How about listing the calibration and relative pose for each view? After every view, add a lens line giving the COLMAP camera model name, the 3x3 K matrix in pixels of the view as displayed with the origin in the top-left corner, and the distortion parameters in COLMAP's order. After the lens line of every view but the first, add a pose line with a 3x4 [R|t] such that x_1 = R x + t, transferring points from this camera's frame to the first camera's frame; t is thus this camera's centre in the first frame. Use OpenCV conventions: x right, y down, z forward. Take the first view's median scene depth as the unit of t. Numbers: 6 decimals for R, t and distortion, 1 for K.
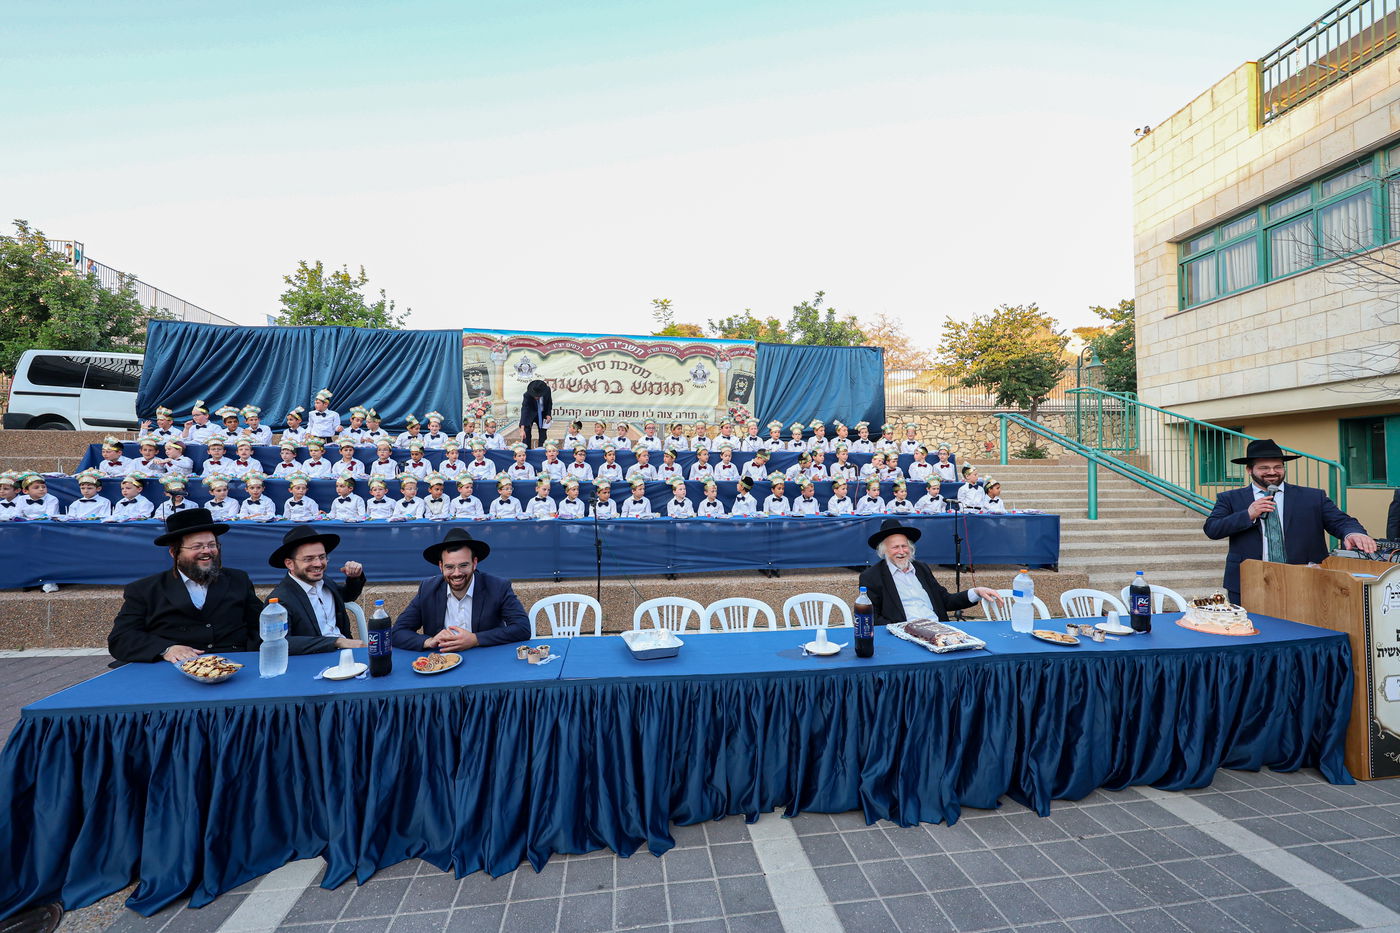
lens RADIAL K [[564.6, 0, 700.0], [0, 564.6, 466.5], [0, 0, 1]] dist [0.000195, 0.000068]
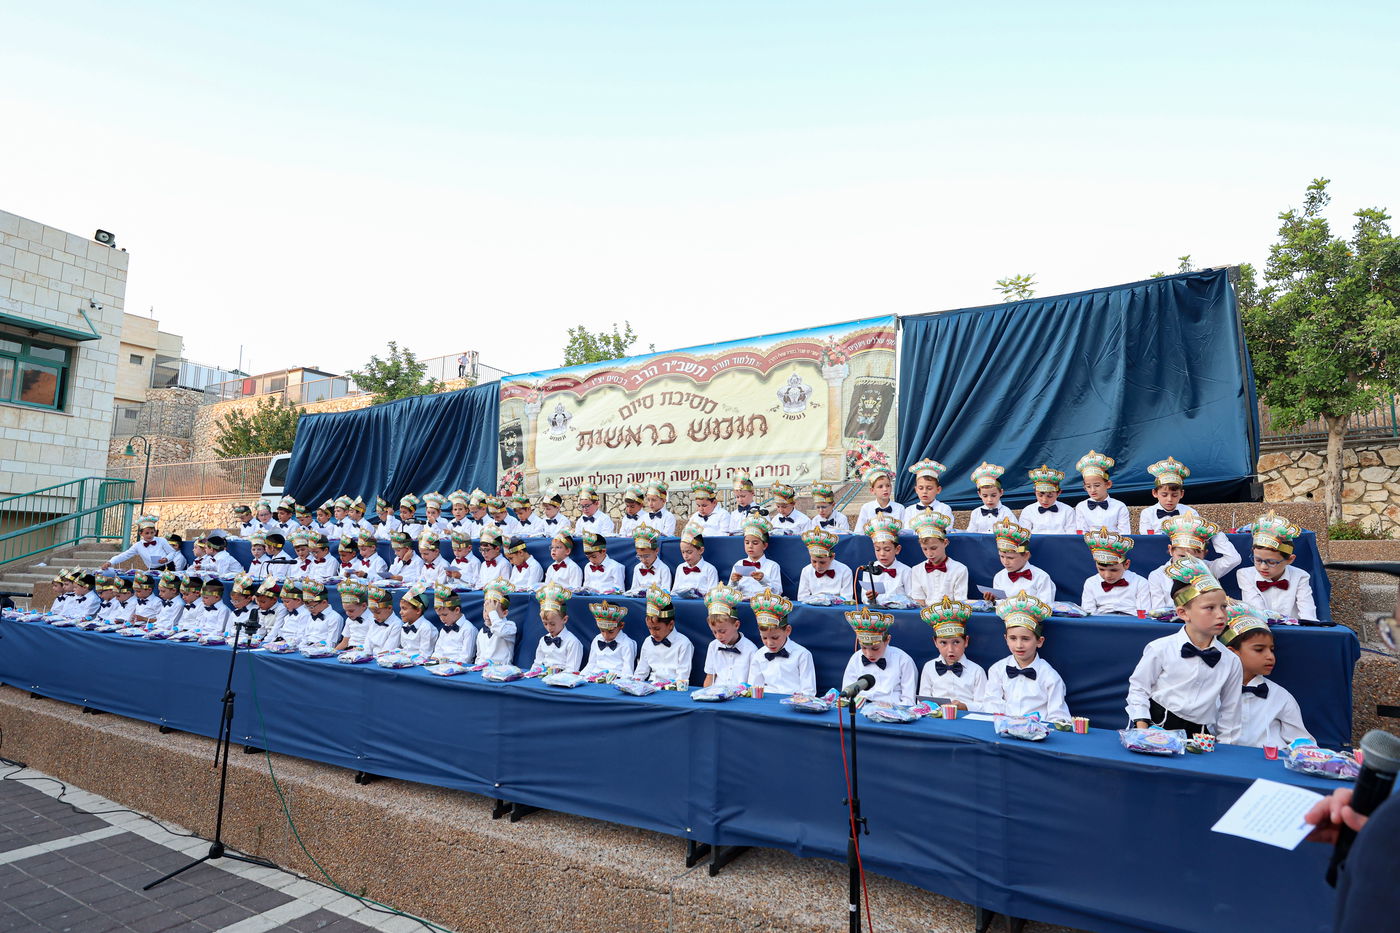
lens RADIAL K [[806.8, 0, 700.0], [0, 806.8, 466.5], [0, 0, 1]] dist [-0.000202, 0.000349]
pose [[0.749555, -0.076205, -0.657541, 0.450608], [-0.004703, 0.992713, -0.120412, 0.000862], [0.661925, 0.093348, 0.743735, 0.369259]]
